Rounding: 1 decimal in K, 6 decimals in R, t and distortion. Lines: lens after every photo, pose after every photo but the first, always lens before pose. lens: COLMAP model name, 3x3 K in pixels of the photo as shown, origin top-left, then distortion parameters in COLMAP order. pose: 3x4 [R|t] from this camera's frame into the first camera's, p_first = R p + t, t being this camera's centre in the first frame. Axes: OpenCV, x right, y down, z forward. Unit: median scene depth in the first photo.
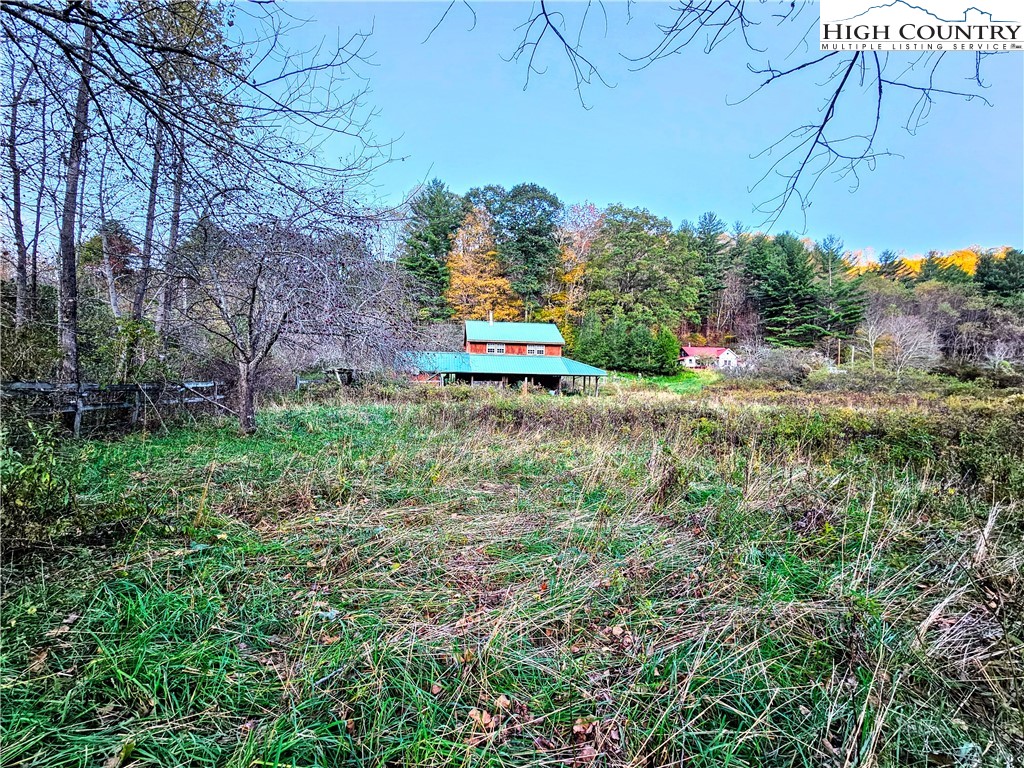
lens RADIAL K [[422.2, 0, 509.7], [0, 422.2, 383.1], [0, 0, 1]] dist [-0.002529, 0.000807]
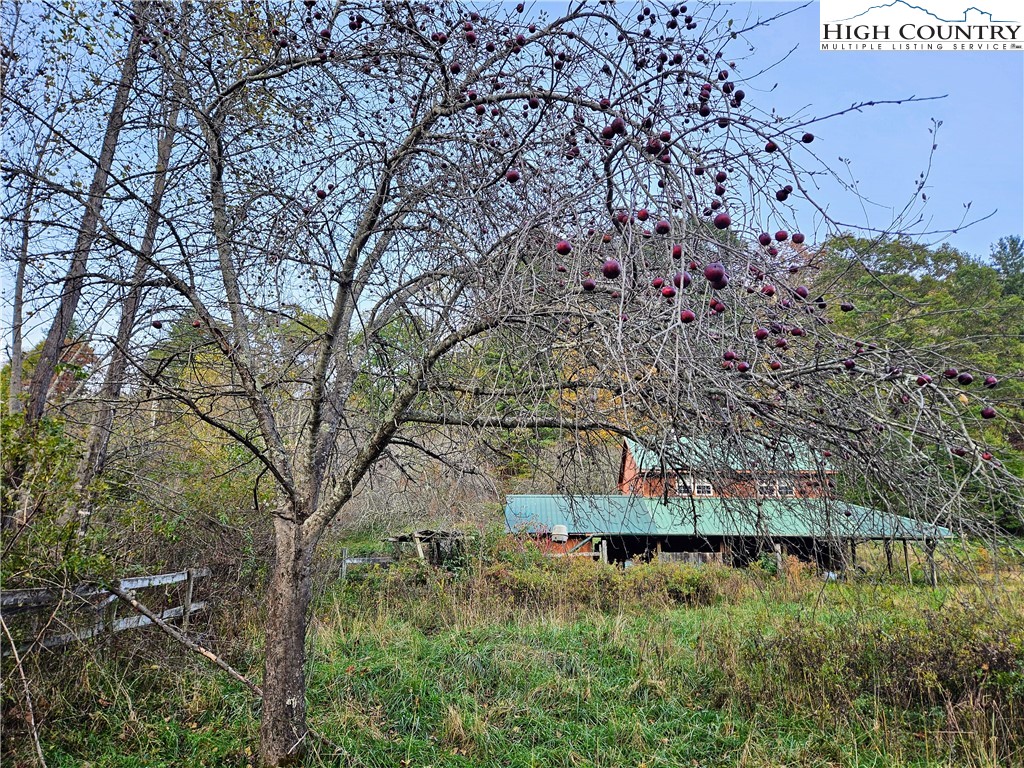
lens RADIAL K [[685.3, 0, 513.1], [0, 685.3, 385.5], [0, 0, 1]] dist [0.037939, 0.000737]
pose [[0.984908, -0.051014, -0.165388, -0.269640], [0.010803, 0.971831, -0.235430, -0.016078], [0.172739, 0.230091, 0.957716, 0.366322]]
